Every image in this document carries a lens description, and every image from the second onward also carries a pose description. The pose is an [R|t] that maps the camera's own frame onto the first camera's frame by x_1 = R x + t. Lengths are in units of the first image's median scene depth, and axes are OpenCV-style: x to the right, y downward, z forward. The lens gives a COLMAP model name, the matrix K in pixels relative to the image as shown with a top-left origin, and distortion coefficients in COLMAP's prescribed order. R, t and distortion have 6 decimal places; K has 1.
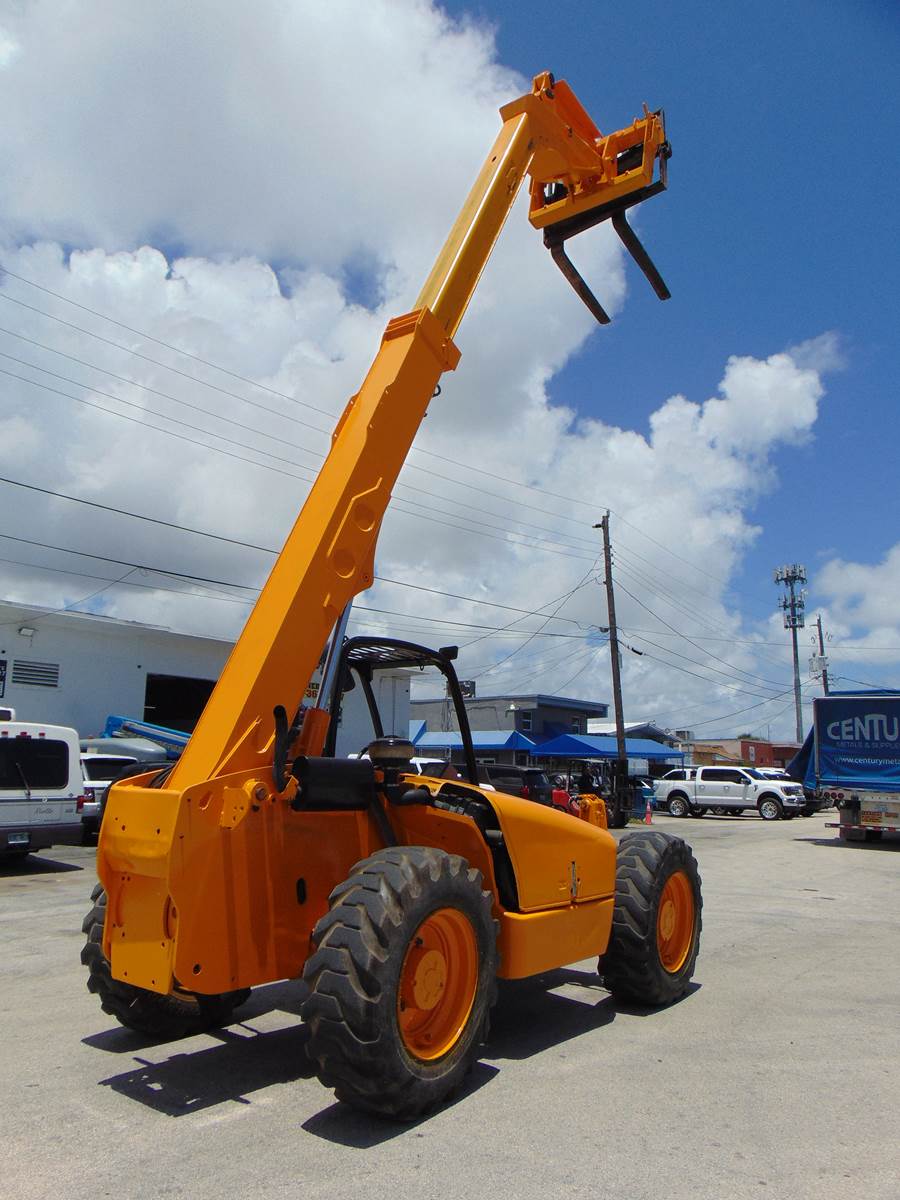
lens RADIAL K [[889.8, 0, 437.4], [0, 889.8, 653.1], [0, 0, 1]] dist [-0.003099, 0.039866]
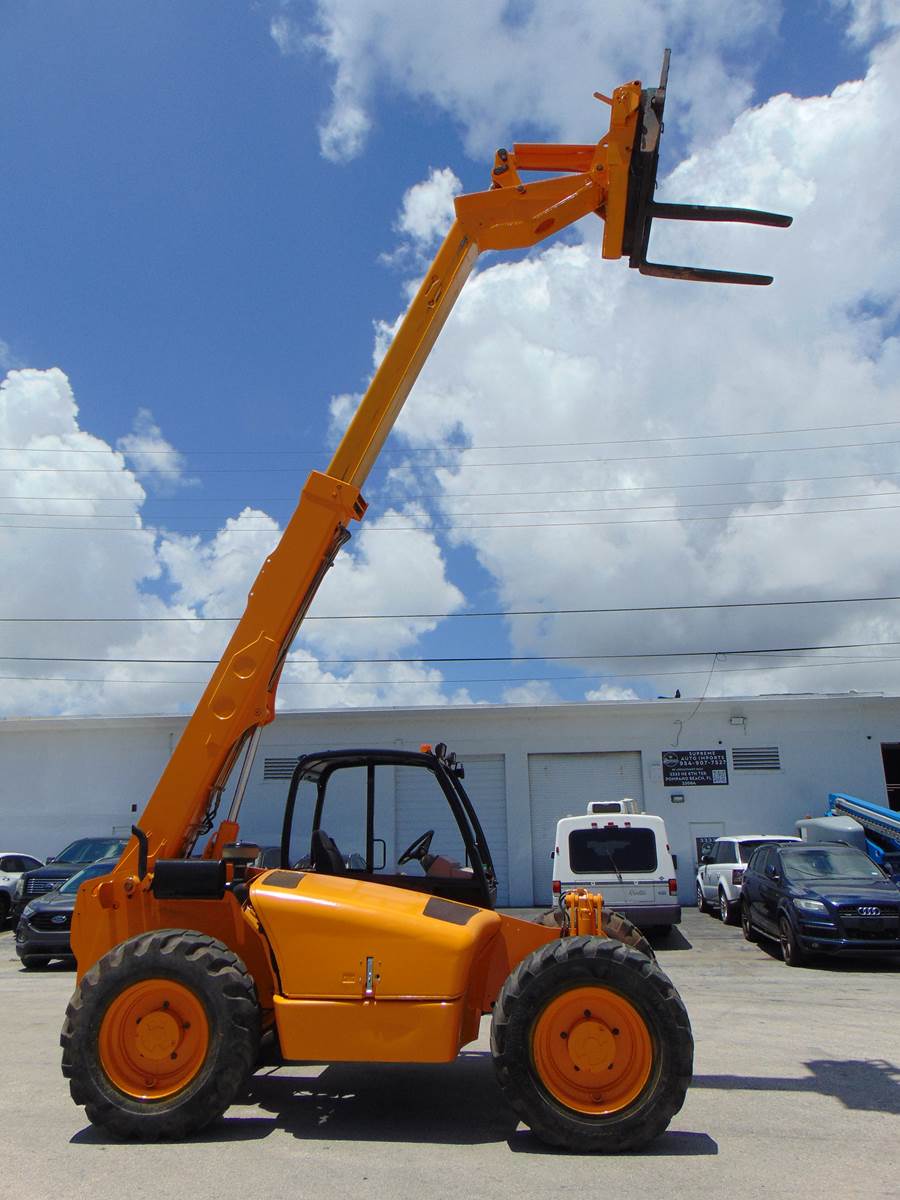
lens RADIAL K [[889.8, 0, 455.2], [0, 889.8, 610.0], [0, 0, 1]] dist [-0.003099, 0.039866]
pose [[0.513150, -0.247229, -0.821922, 0.445039], [0.140805, 0.968891, -0.203528, 0.026481], [0.846671, -0.011290, 0.531997, 0.205302]]
